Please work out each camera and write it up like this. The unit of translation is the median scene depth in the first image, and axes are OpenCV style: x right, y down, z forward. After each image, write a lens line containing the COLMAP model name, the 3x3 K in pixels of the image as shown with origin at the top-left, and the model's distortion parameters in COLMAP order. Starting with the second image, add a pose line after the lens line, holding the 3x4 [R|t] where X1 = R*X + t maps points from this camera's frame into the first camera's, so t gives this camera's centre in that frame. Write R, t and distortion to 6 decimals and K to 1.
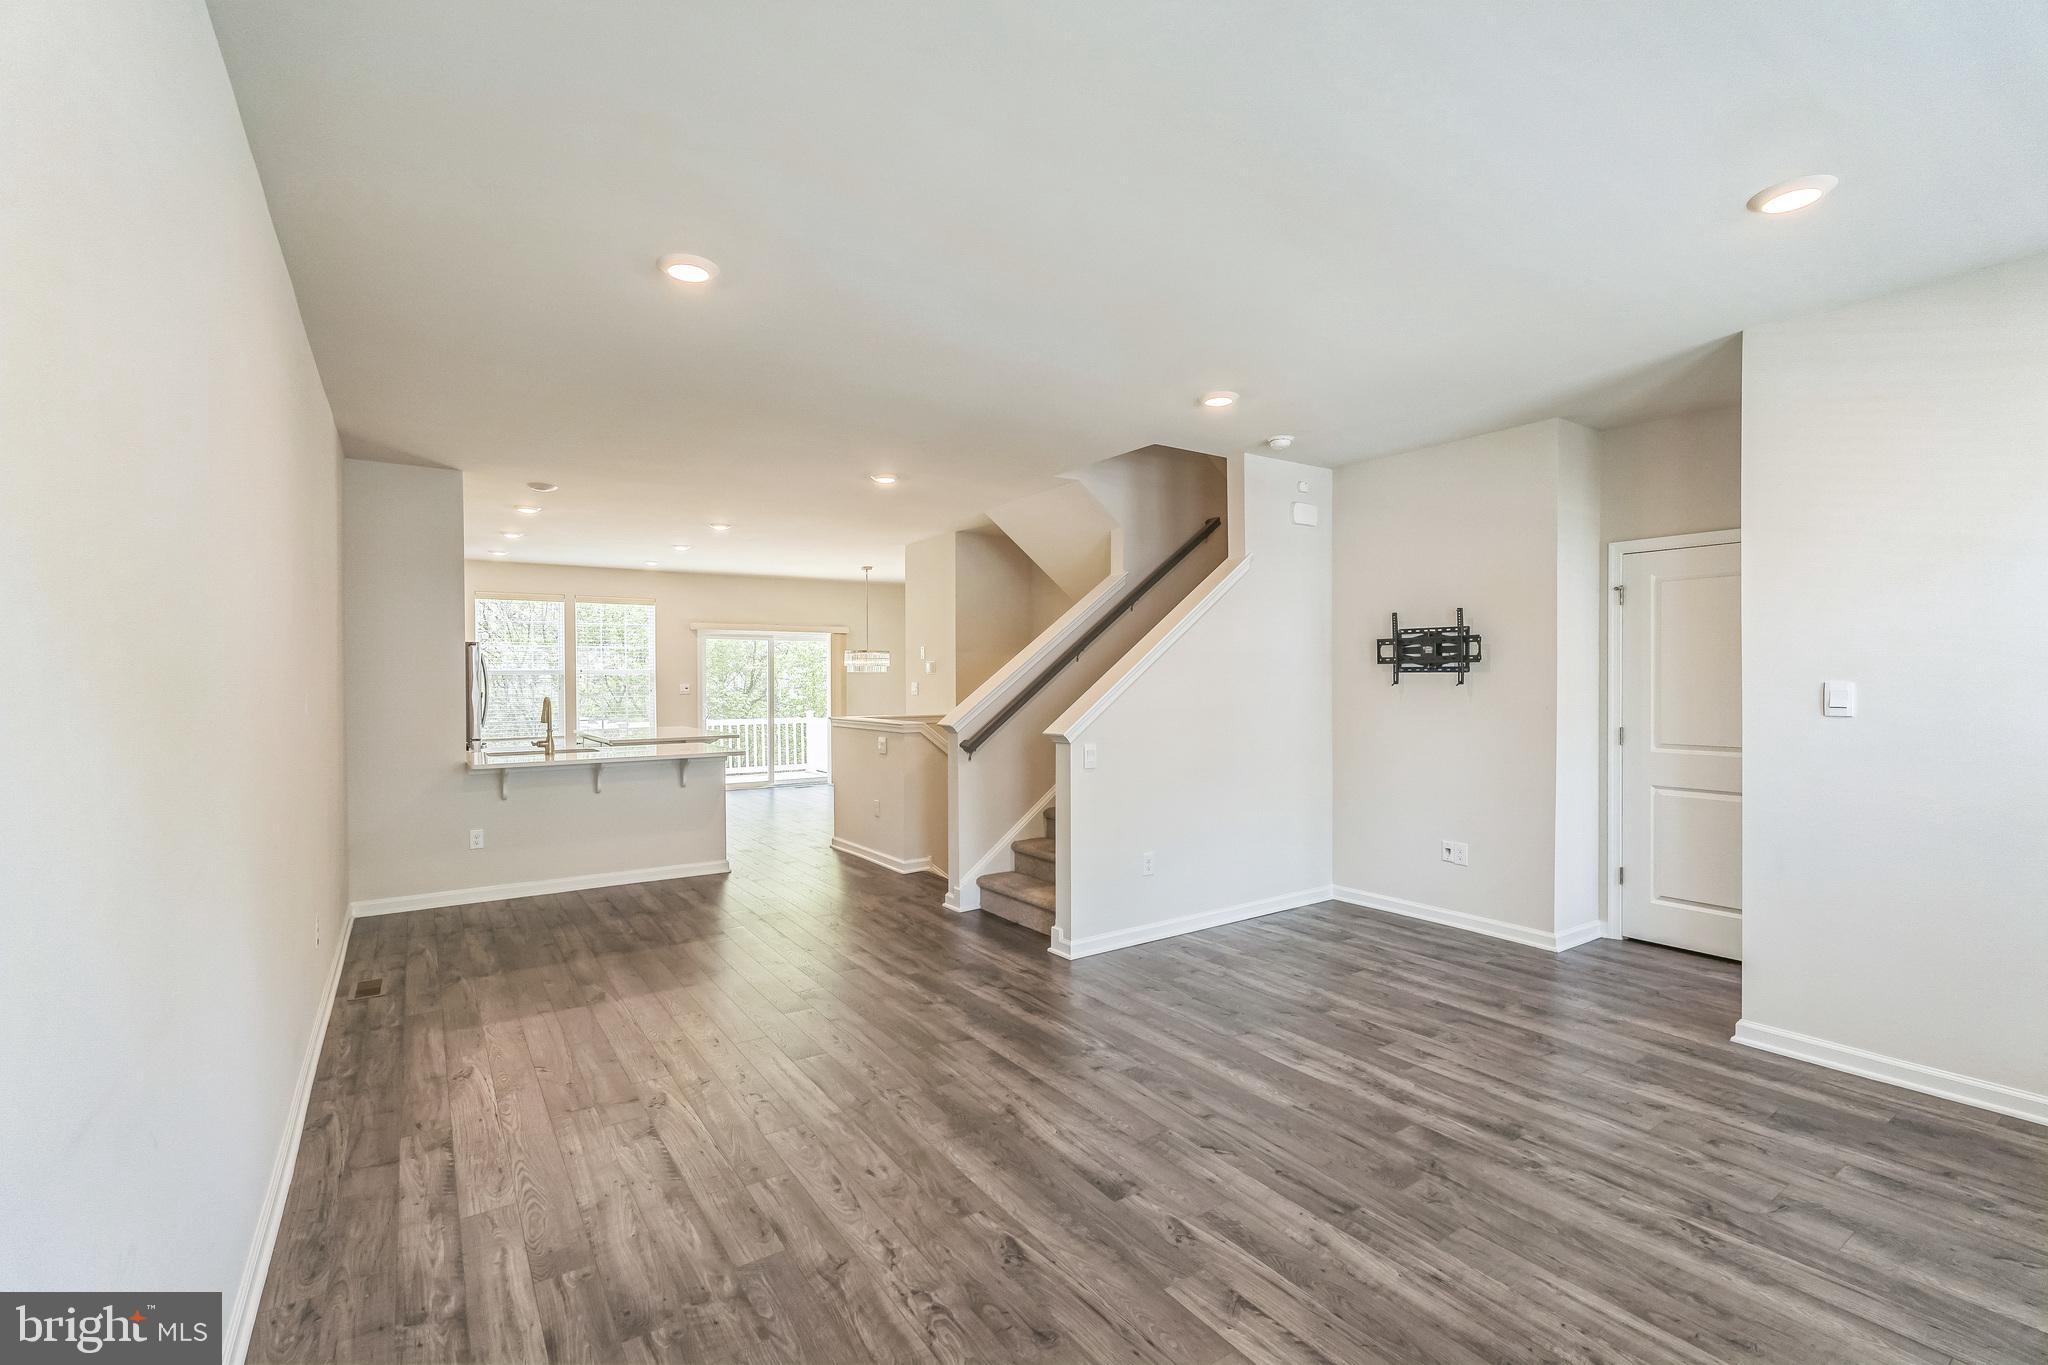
lens RADIAL K [[910.7, 0, 1016.6], [0, 910.7, 698.7], [0, 0, 1]] dist [-0.002659, 0.000493]
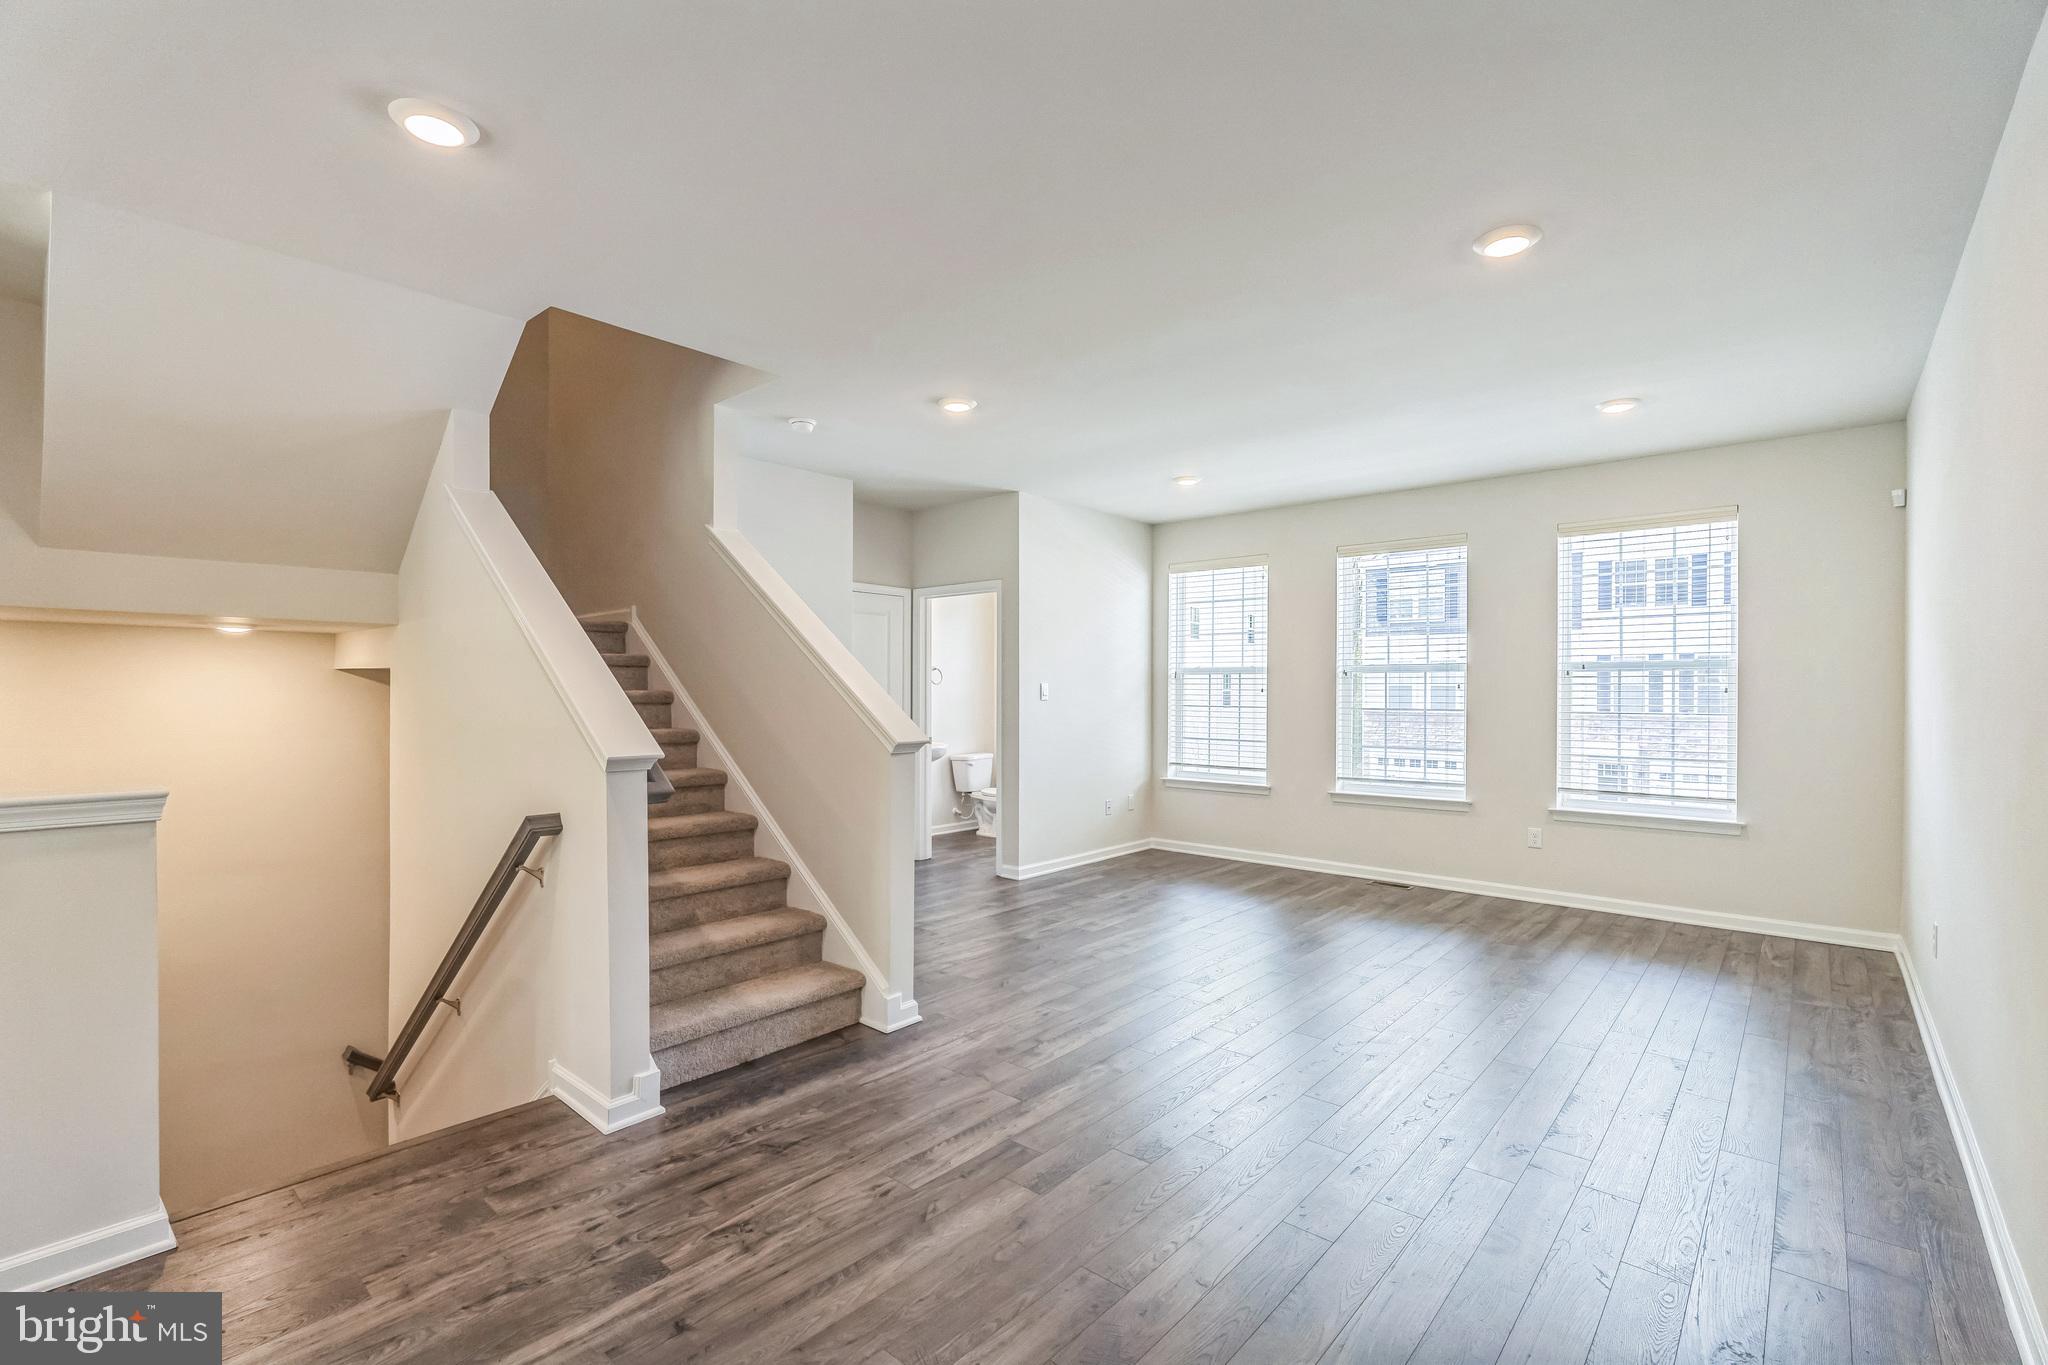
lens RADIAL K [[910.7, 0, 1016.6], [0, 910.7, 698.7], [0, 0, 1]] dist [-0.002659, 0.000493]
pose [[-0.261711, -0.004822, 0.965134, -0.849682], [0.018813, 0.999772, 0.010096, -0.005048], [-0.964963, 0.020800, -0.261560, 1.288192]]
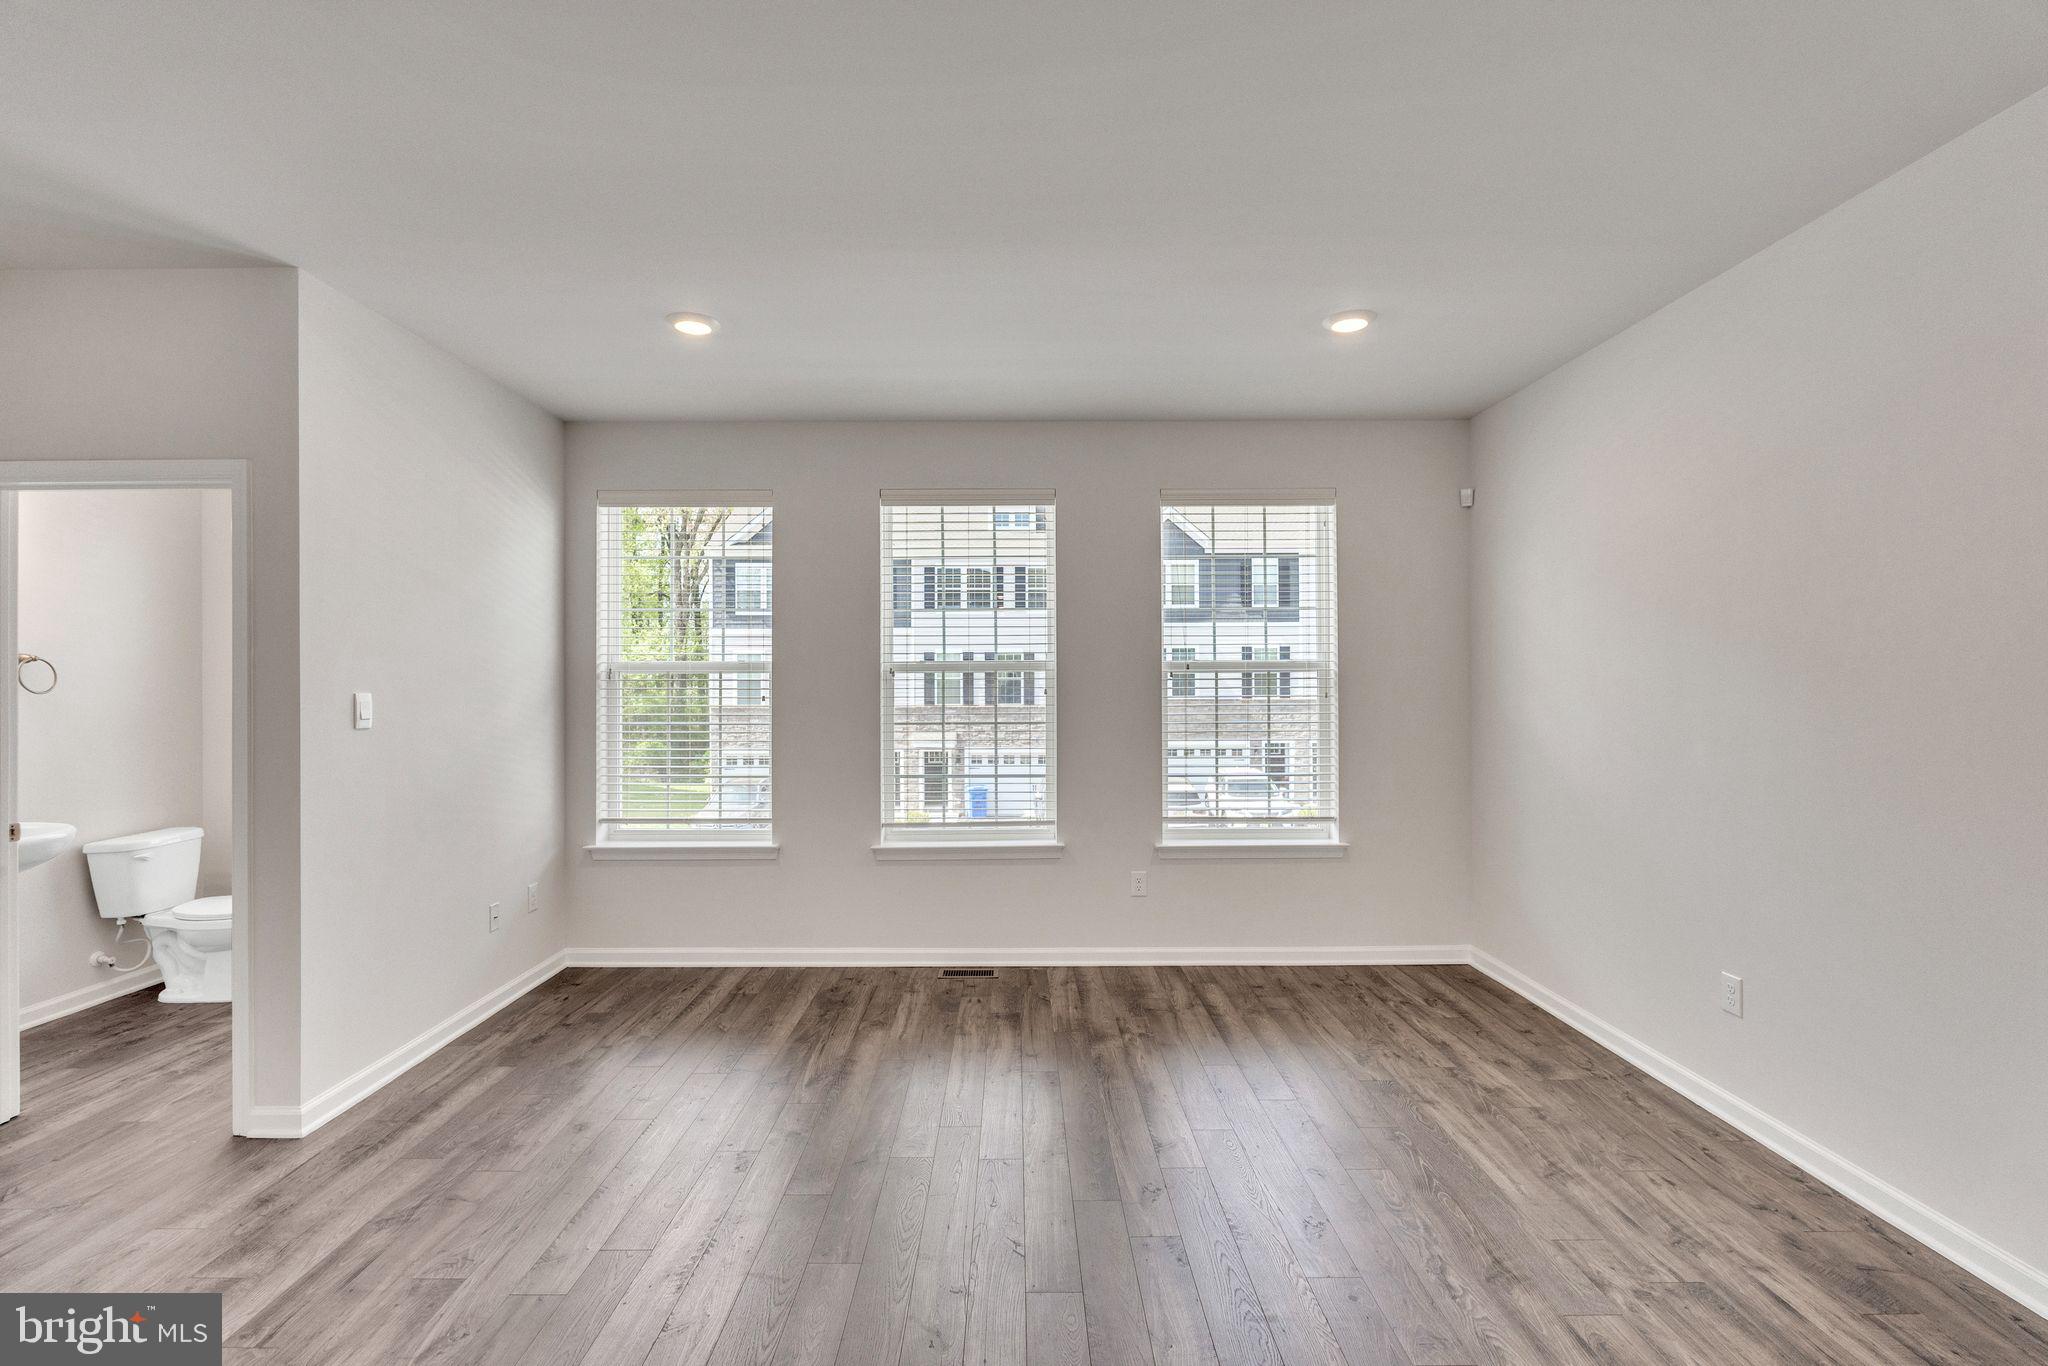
lens RADIAL K [[915.1, 0, 1017.2], [0, 915.1, 684.1], [0, 0, 1]] dist [-0.004320, 0.000031]
pose [[-0.836357, 0.007504, 0.548134, -0.170465], [0.018906, 0.999706, 0.015161, -0.024417], [-0.547859, 0.023043, -0.836253, 1.154488]]
